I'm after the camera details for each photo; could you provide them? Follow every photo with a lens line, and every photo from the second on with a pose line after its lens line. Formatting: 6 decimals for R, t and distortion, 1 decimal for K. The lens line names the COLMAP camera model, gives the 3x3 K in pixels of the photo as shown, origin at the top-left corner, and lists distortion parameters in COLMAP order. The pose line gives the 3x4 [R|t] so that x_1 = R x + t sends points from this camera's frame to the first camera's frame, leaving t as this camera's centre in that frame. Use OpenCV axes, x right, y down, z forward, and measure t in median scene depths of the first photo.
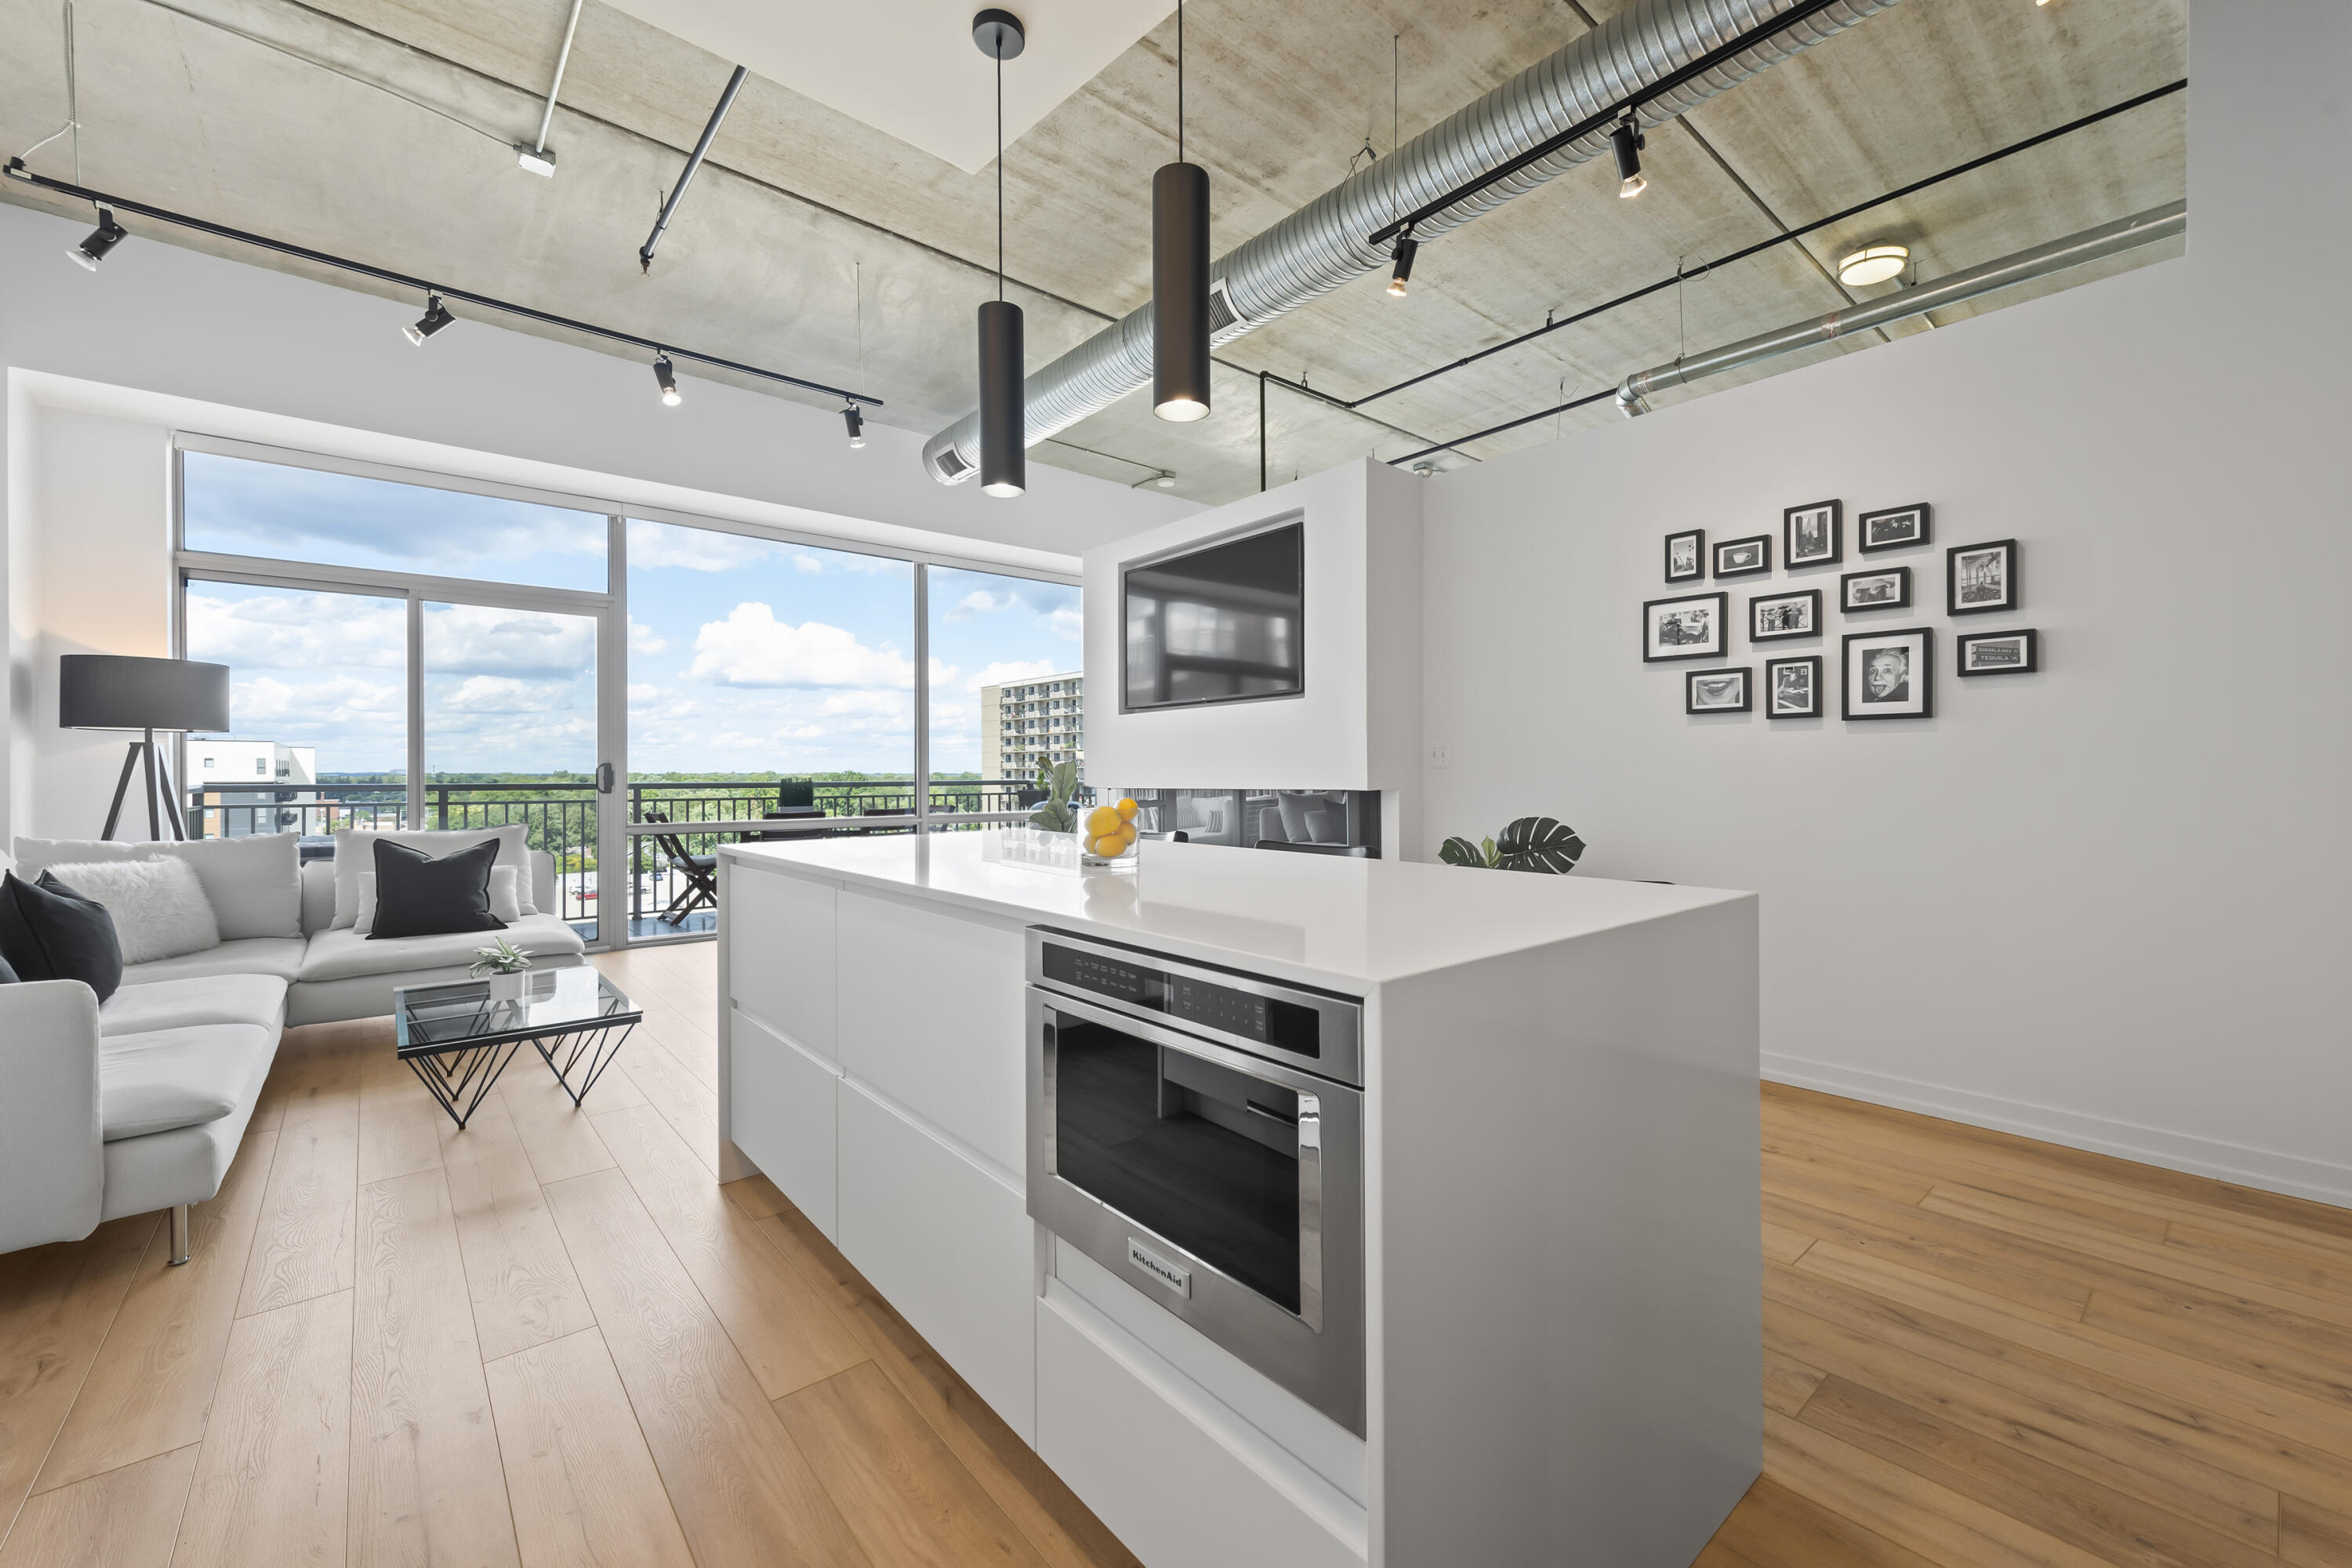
lens RADIAL K [[939.4, 0, 1179.3], [0, 939.4, 778.3], [0, 0, 1]] dist [0.004163, -0.000634]
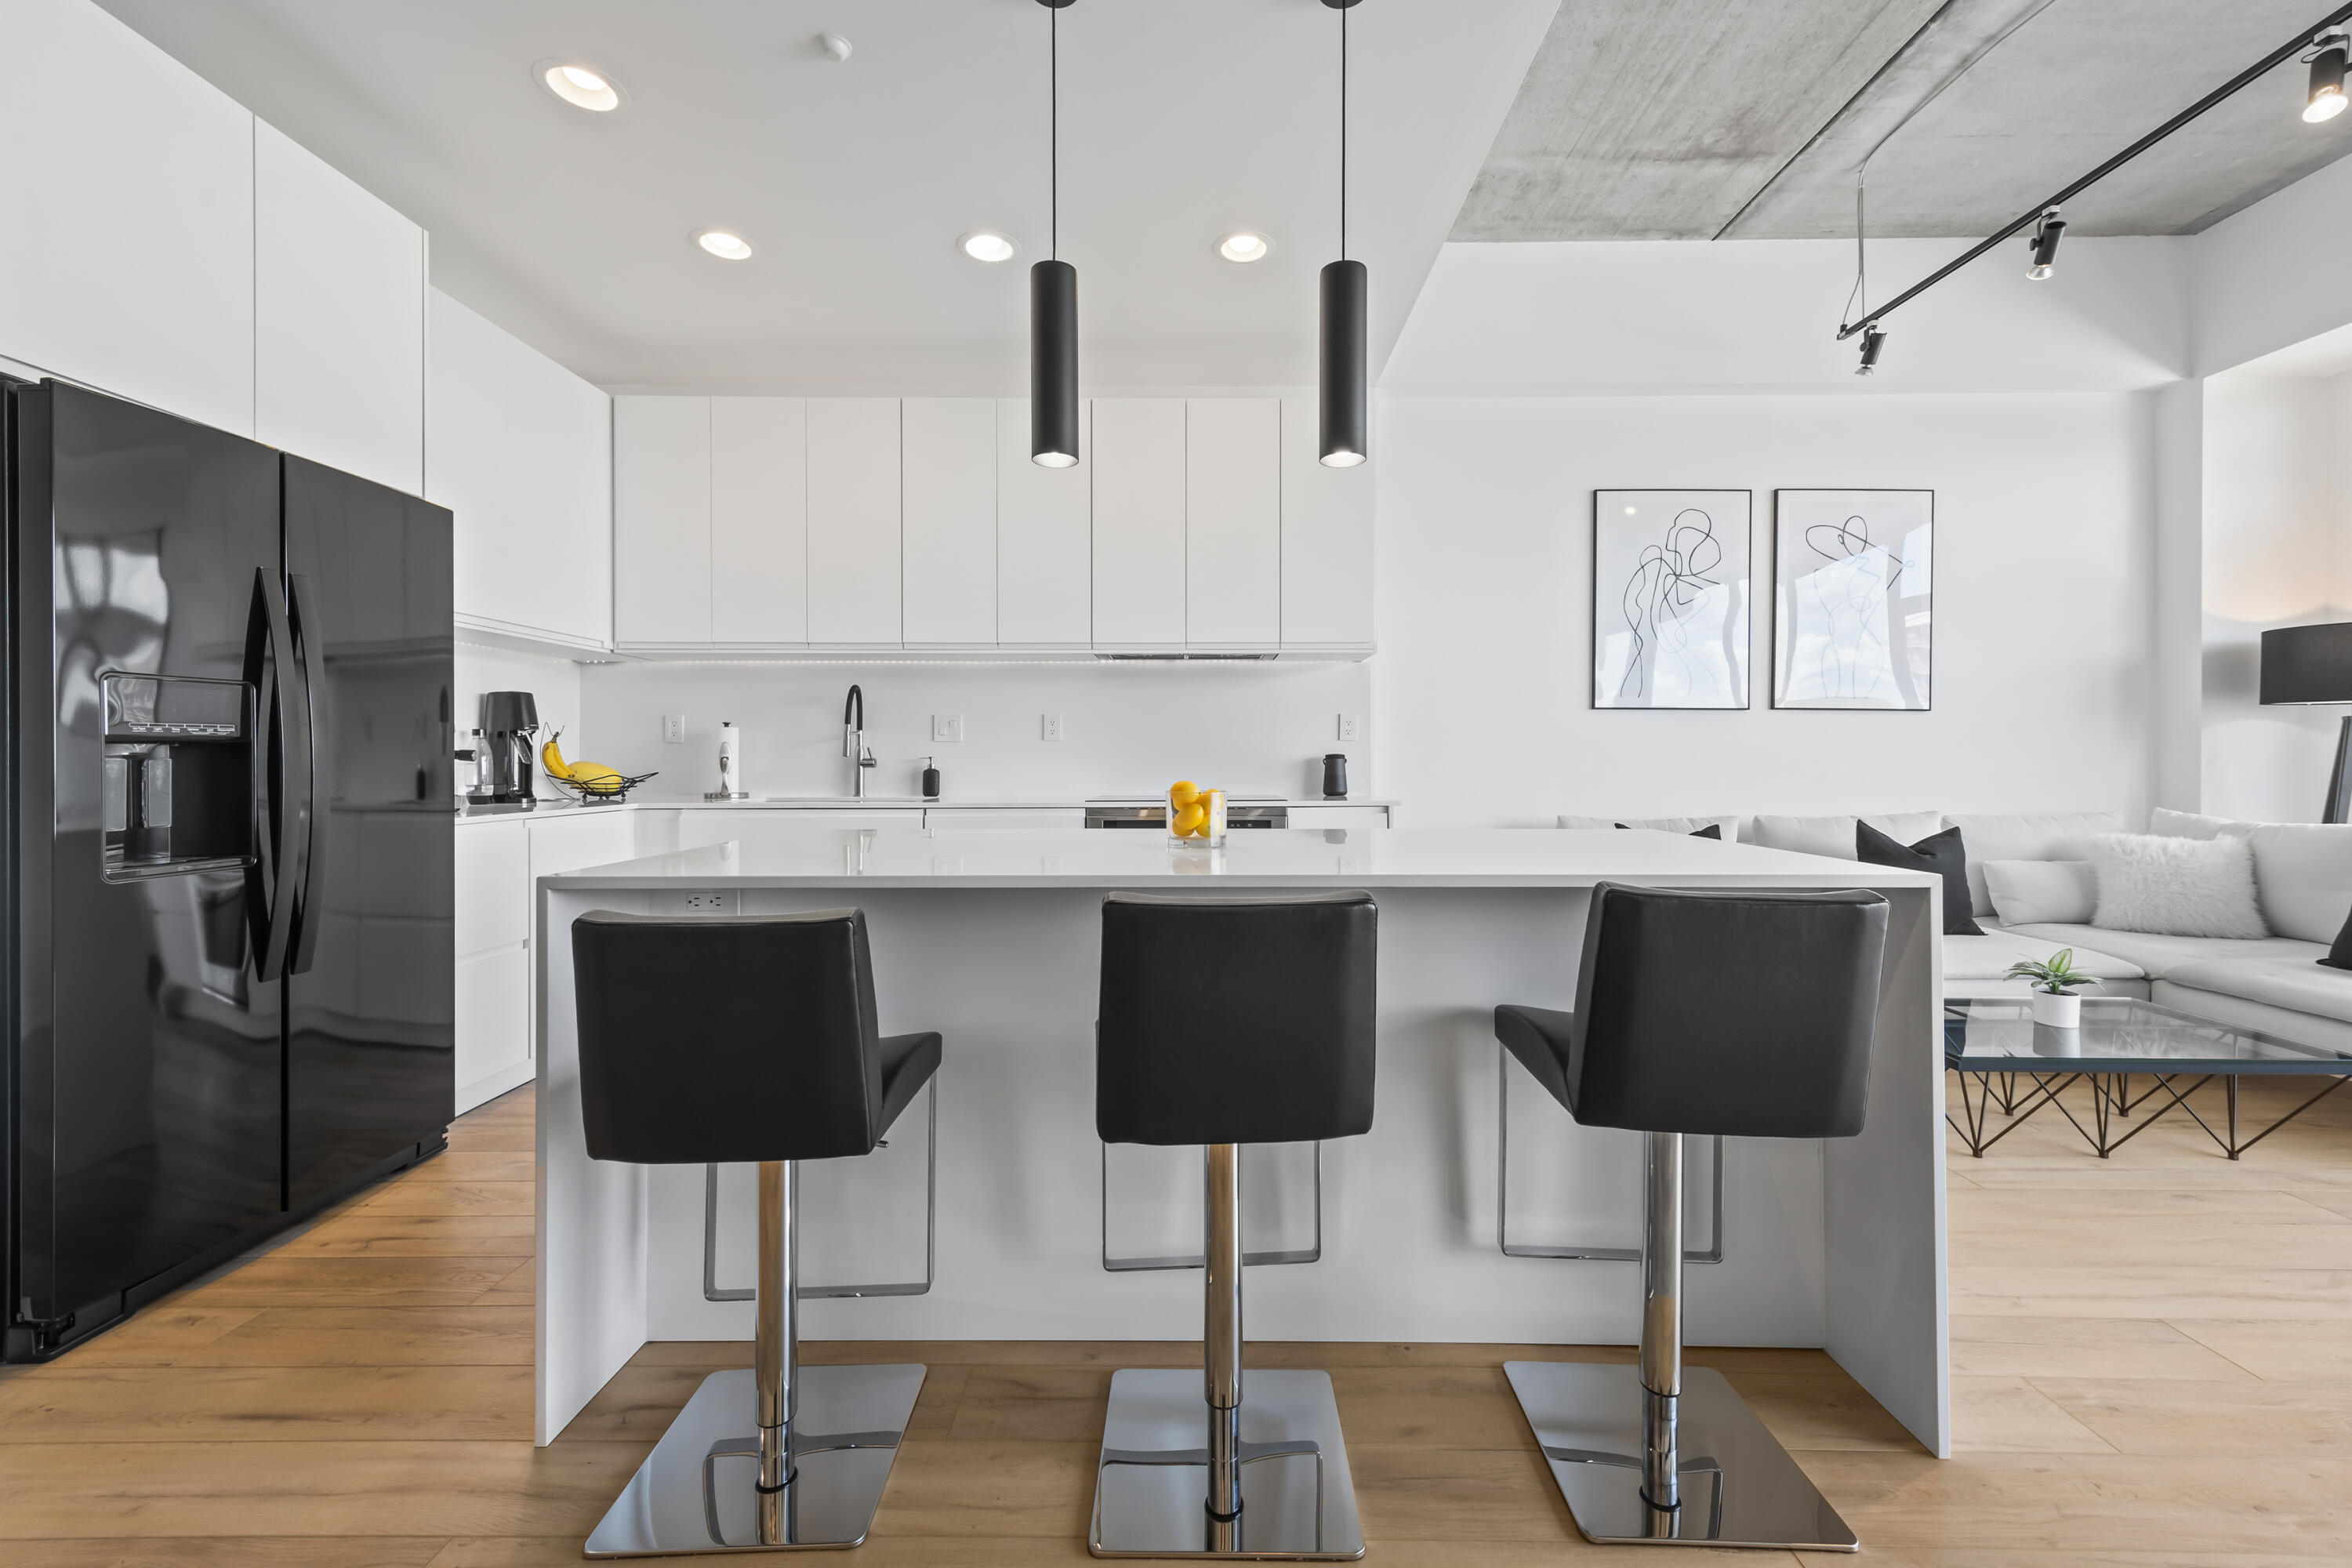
lens RADIAL K [[929.0, 0, 1199.9], [0, 929.0, 761.6], [0, 0, 1]] dist [0.002699, -0.000518]
pose [[-0.661075, 0.008262, -0.750274, 0.309784], [-0.000295, 0.999936, 0.011271, -0.003677], [0.750319, 0.007672, -0.661031, 0.760303]]
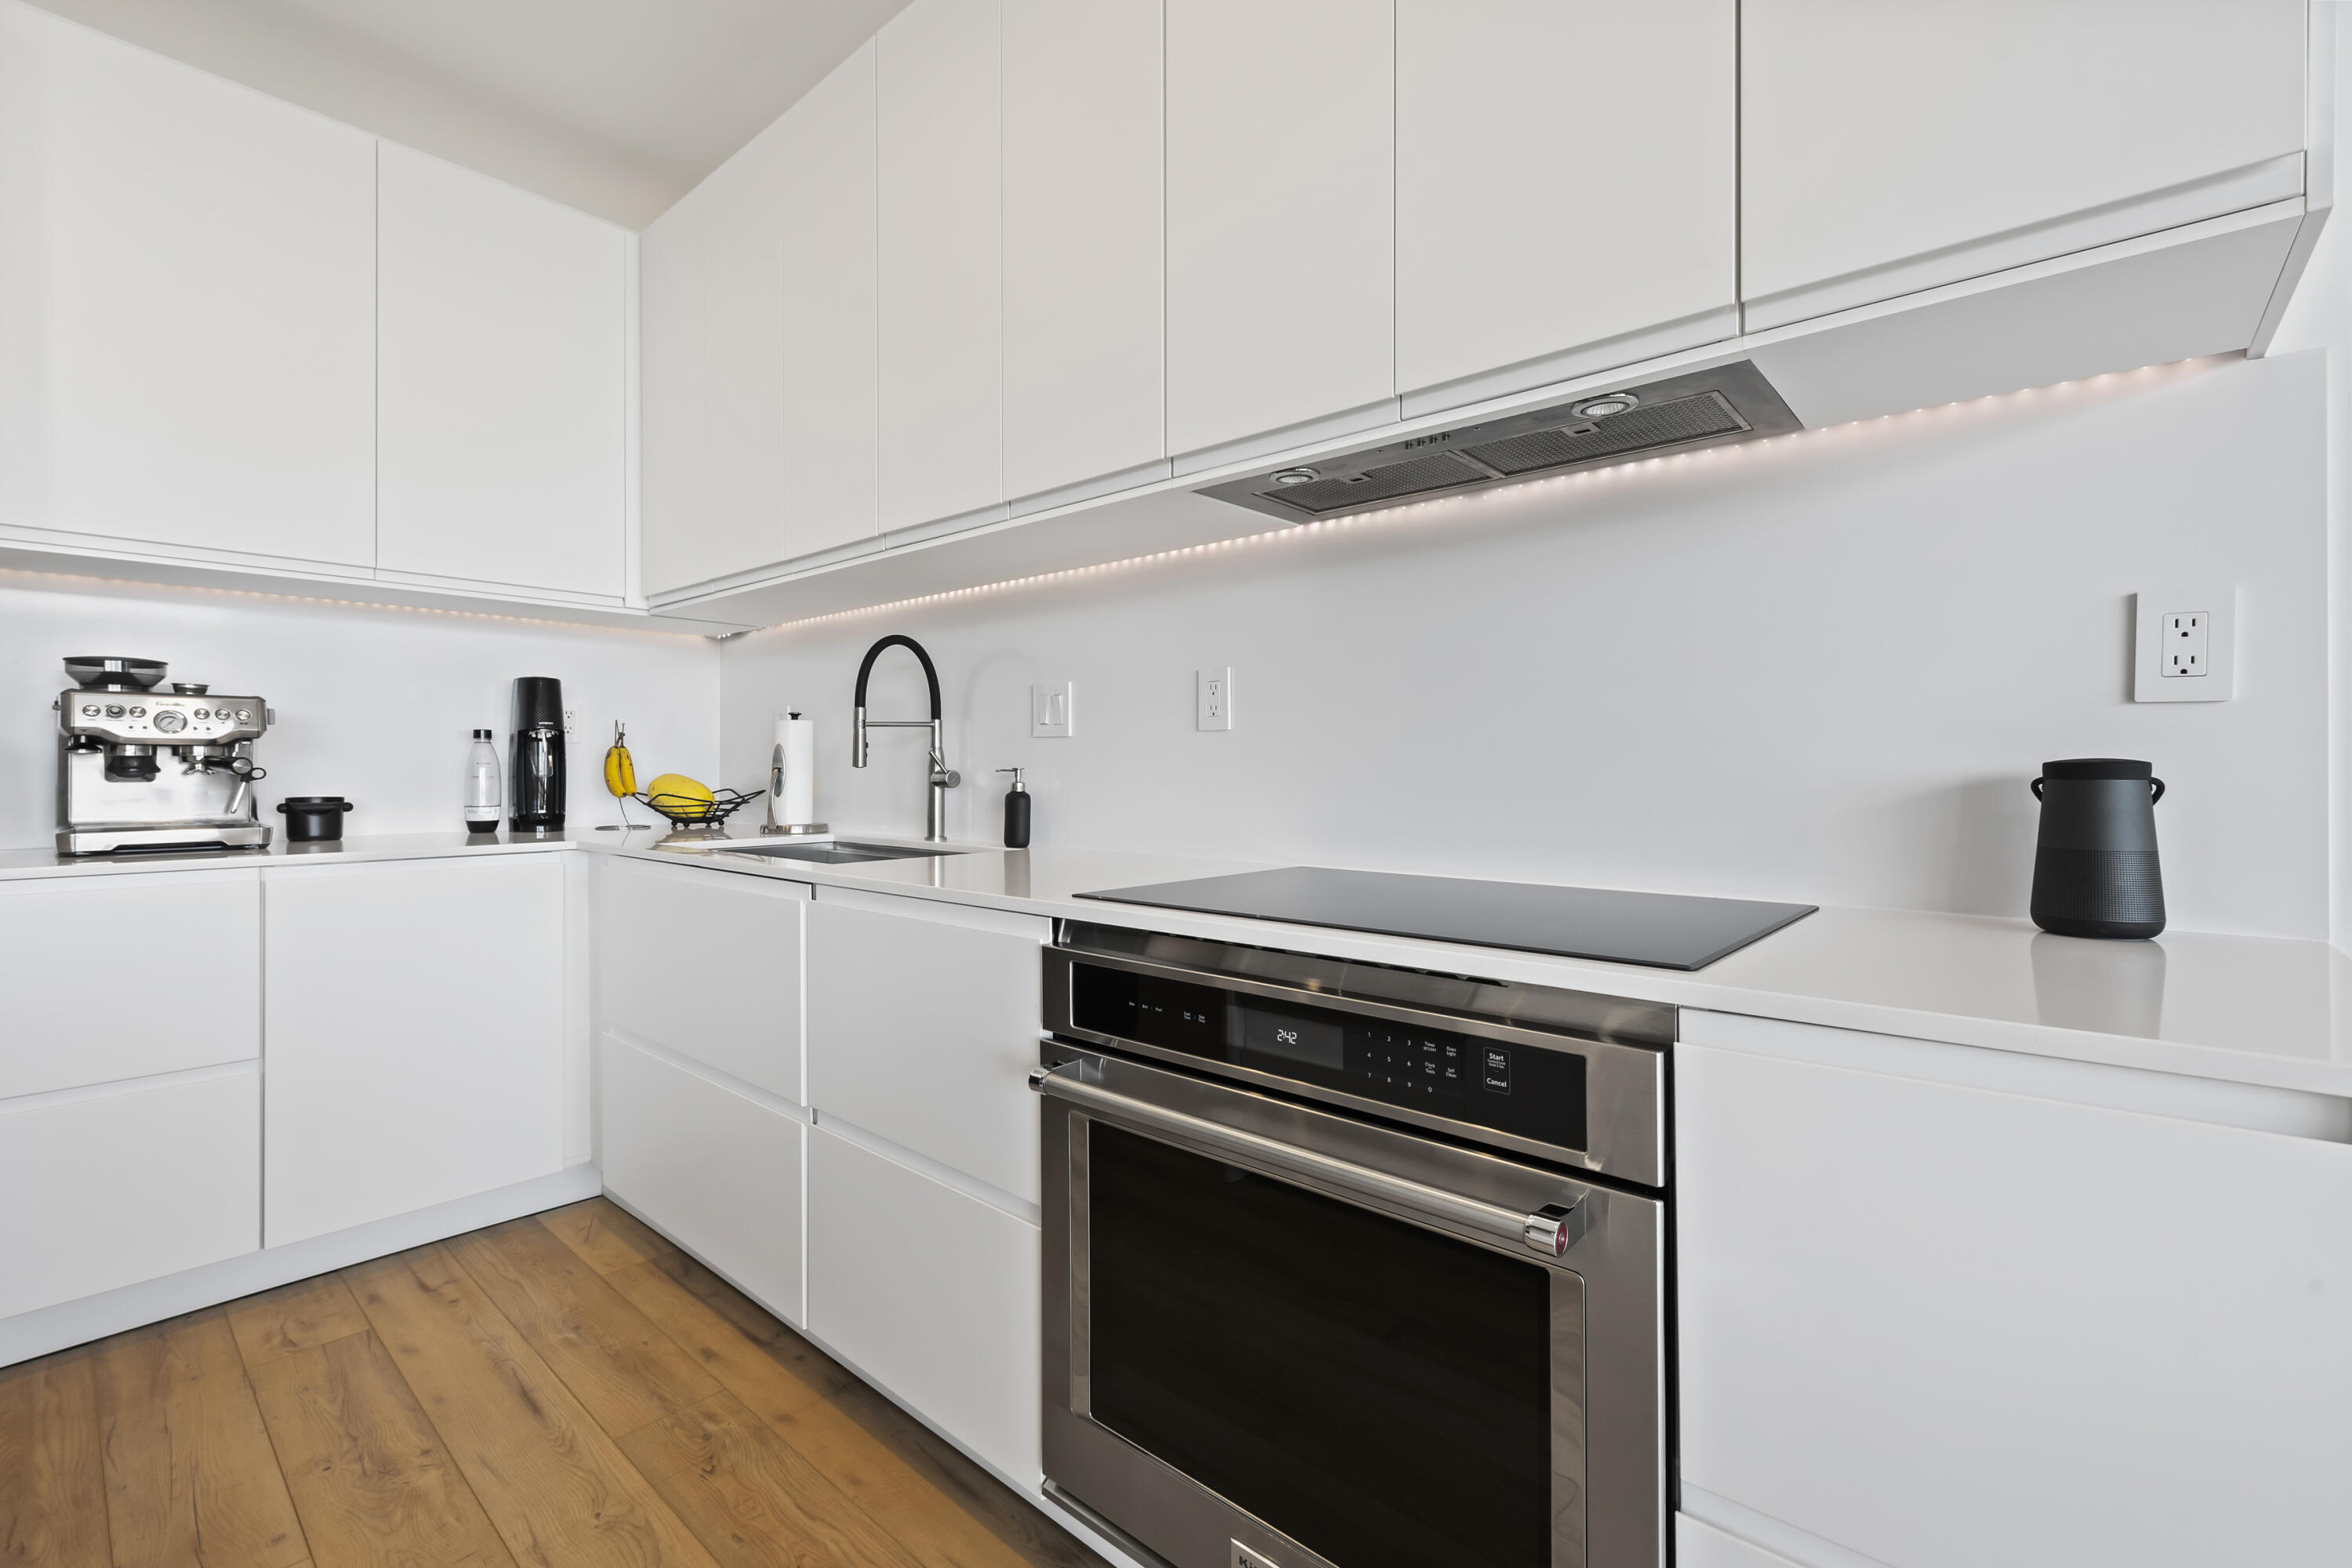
lens RADIAL K [[1016.2, 0, 1182.4], [0, 1016.2, 764.6], [0, 0, 1]] dist [-0.001123, 0.000645]
pose [[-0.990963, 0.002245, -0.134117, -0.249328], [0.001928, 0.999995, 0.002492, -0.000734], [0.134122, 0.002210, -0.990962, 0.445839]]
